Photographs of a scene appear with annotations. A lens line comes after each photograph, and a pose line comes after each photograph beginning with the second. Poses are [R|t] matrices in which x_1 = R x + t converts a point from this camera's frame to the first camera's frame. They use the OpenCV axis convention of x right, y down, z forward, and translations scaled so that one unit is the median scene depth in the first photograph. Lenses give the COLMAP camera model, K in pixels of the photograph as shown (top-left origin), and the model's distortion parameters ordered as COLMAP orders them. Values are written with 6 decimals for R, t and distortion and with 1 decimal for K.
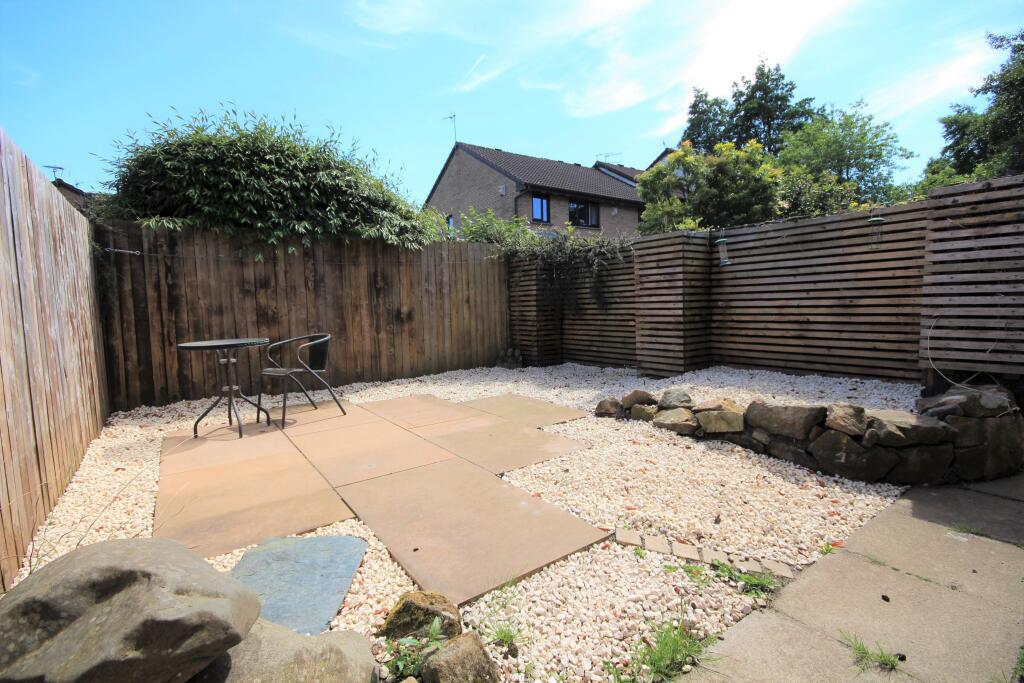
lens RADIAL K [[472.1, 0, 516.1], [0, 472.1, 340.1], [0, 0, 1]] dist [-0.002550, -0.000535]
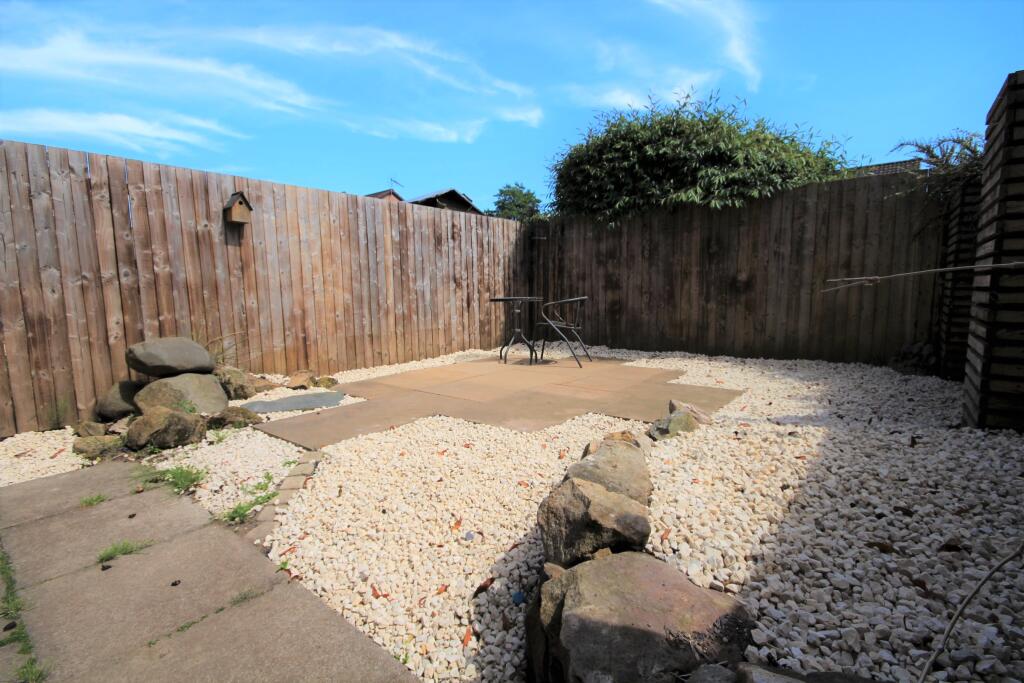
lens RADIAL K [[472.1, 0, 516.0], [0, 472.1, 342.9], [0, 0, 1]] dist [-0.002550, -0.000535]
pose [[0.258451, 0.133483, -0.956758, 0.526268], [-0.069504, 0.990410, 0.119402, -0.021133], [0.963521, 0.035639, 0.265250, 0.409220]]
